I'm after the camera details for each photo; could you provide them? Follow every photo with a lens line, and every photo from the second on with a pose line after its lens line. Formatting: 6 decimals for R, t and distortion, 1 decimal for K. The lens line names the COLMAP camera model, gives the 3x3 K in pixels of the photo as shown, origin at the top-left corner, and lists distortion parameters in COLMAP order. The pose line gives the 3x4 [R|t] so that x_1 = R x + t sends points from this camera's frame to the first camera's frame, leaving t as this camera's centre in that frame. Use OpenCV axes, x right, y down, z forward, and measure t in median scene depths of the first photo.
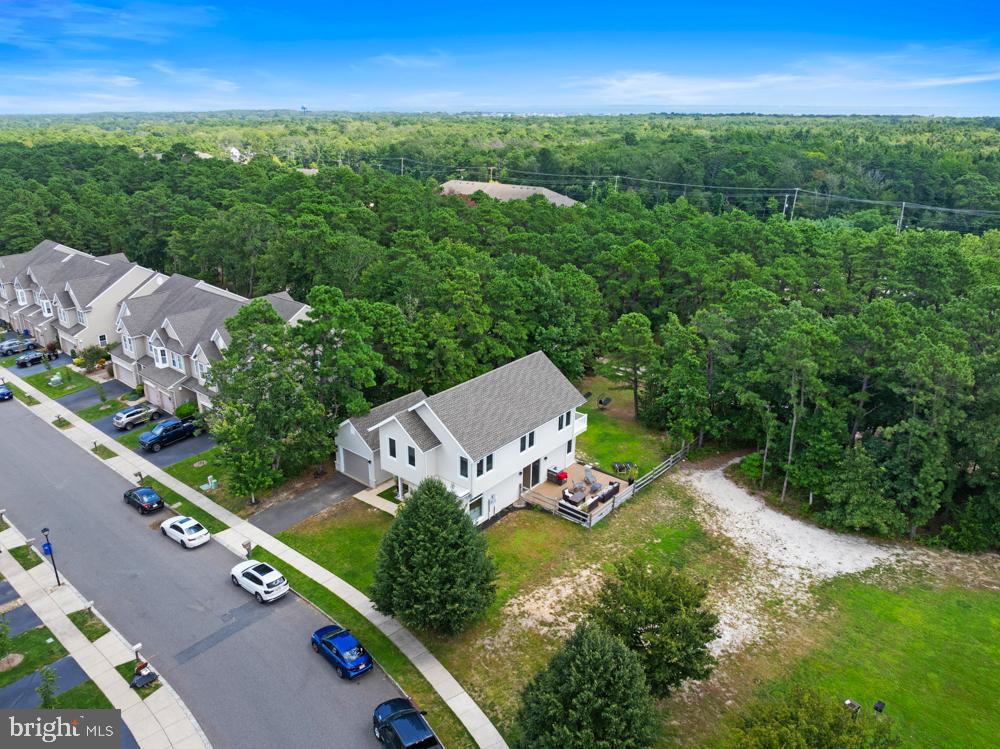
lens RADIAL K [[710.3, 0, 494.3], [0, 710.3, 334.6], [0, 0, 1]] dist [-0.027947, -0.001909]
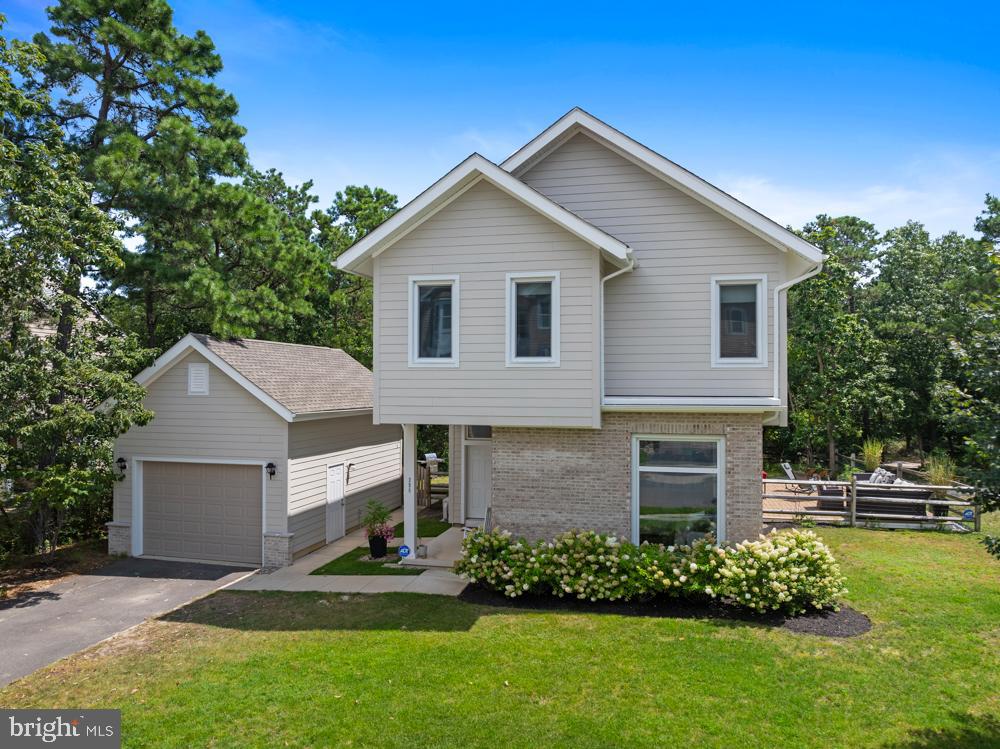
lens RADIAL K [[709.6, 0, 504.2], [0, 709.6, 373.7], [0, 0, 1]] dist [-0.033341, -0.000295]
pose [[0.890943, 0.002448, 0.454109, -0.237241], [0.139736, 0.949989, -0.279277, 0.252441], [-0.432082, 0.312275, 0.846043, 0.740857]]
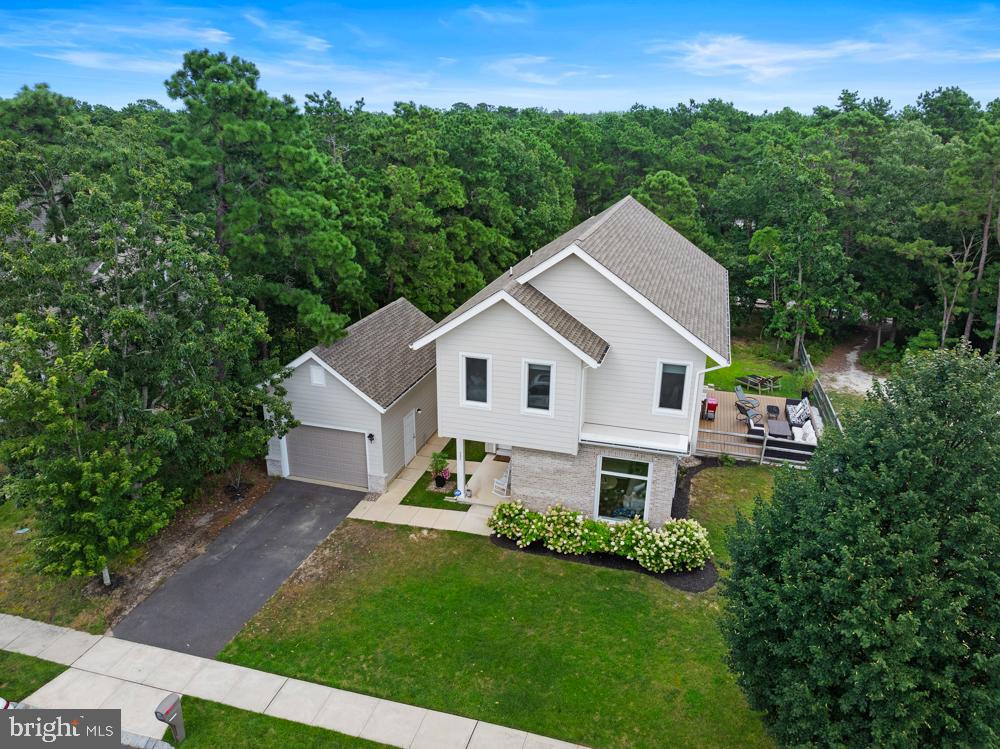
lens RADIAL K [[699.7, 0, 503.2], [0, 699.7, 373.9], [0, 0, 1]] dist [-0.040392, 0.004899]
pose [[0.914700, -0.133852, 0.381324, -0.280667], [0.116247, 0.990824, 0.068949, 0.125687], [-0.387054, -0.018740, 0.921866, 0.587583]]
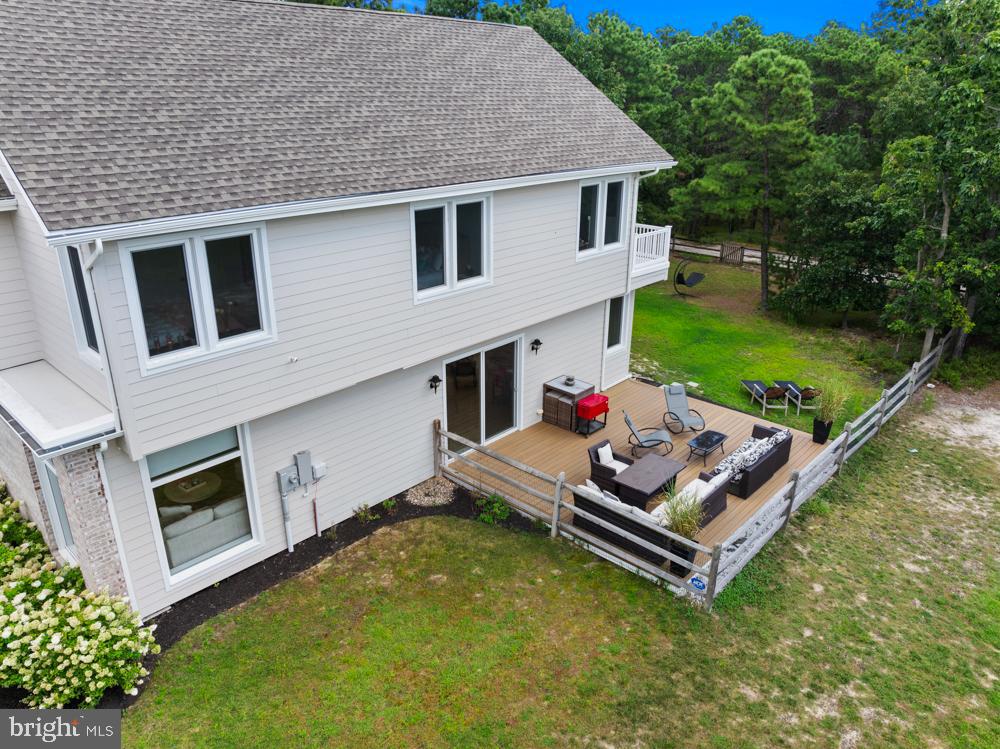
lens RADIAL K [[709.6, 0, 504.2], [0, 709.6, 373.7], [0, 0, 1]] dist [-0.033341, -0.000295]
pose [[0.999309, 0.019789, -0.031468, 0.072227], [-0.017763, 0.997830, 0.063394, 0.177389], [0.032655, -0.062791, 0.997492, 0.742888]]
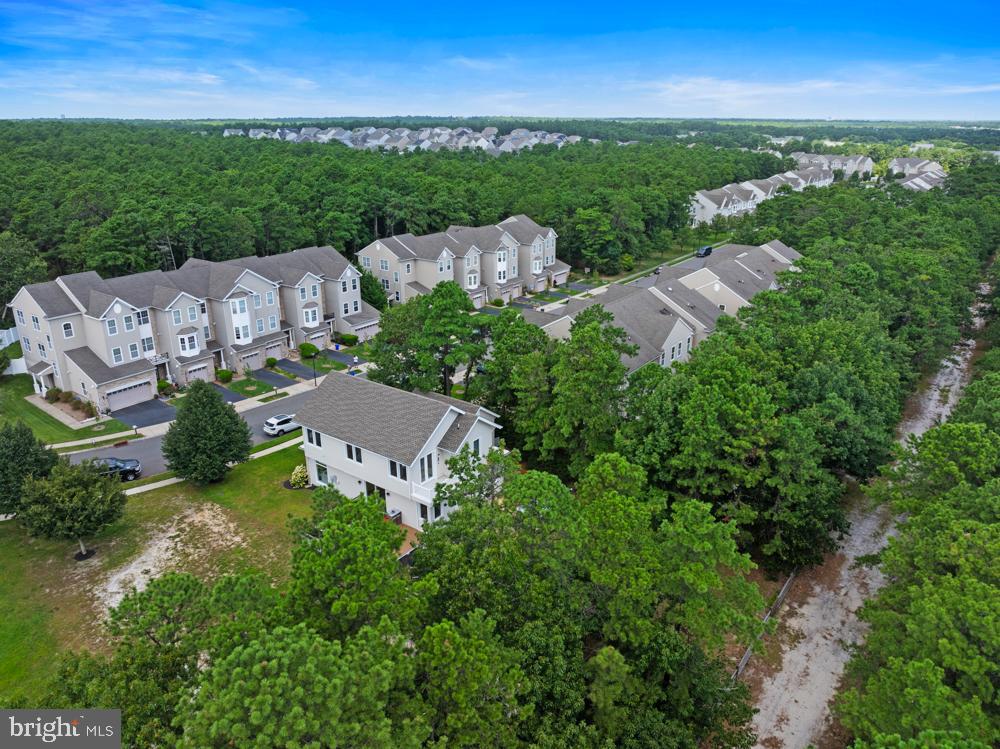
lens RADIAL K [[723.5, 0, 511.9], [0, 723.5, 375.9], [0, 0, 1]] dist [-0.028817, -0.001460]
pose [[0.071852, 0.344362, -0.936083, 1.013248], [-0.309575, 0.899859, 0.307274, -0.349185], [0.948157, 0.267710, 0.171262, 0.998388]]
